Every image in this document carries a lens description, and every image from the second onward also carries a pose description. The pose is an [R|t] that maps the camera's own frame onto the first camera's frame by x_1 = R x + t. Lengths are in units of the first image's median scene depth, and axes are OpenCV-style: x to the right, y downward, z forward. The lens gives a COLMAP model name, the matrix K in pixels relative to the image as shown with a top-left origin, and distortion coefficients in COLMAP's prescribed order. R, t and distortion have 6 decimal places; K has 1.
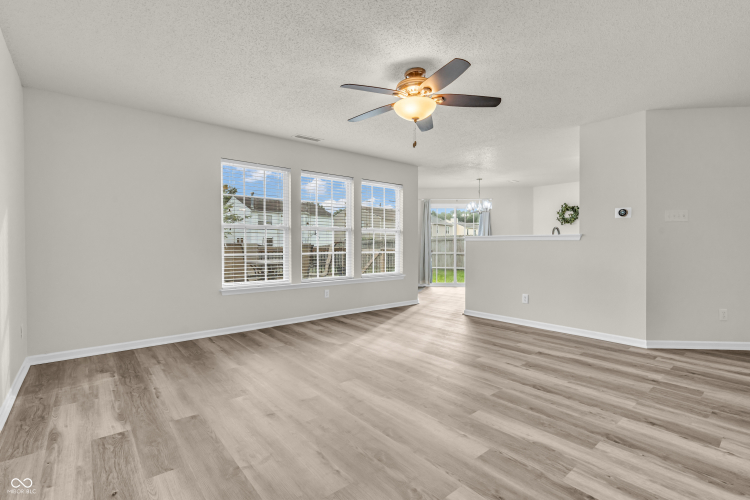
lens RADIAL K [[349.2, 0, 379.4], [0, 349.2, 247.2], [0, 0, 1]] dist [-0.001084, 0.000426]
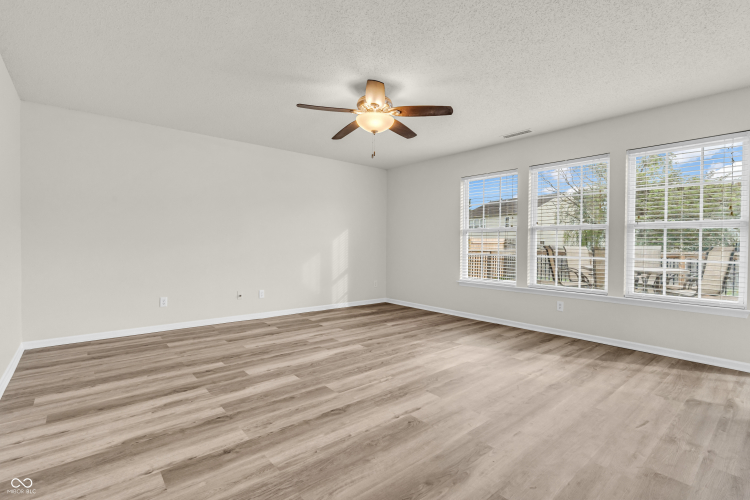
lens RADIAL K [[349.2, 0, 374.4], [0, 349.2, 247.6], [0, 0, 1]] dist [-0.001084, 0.000426]
pose [[0.004596, 0.012023, -0.999917, 1.556417], [-0.017595, 0.999774, 0.011940, -0.015912], [0.999835, 0.017539, 0.004806, 1.281460]]
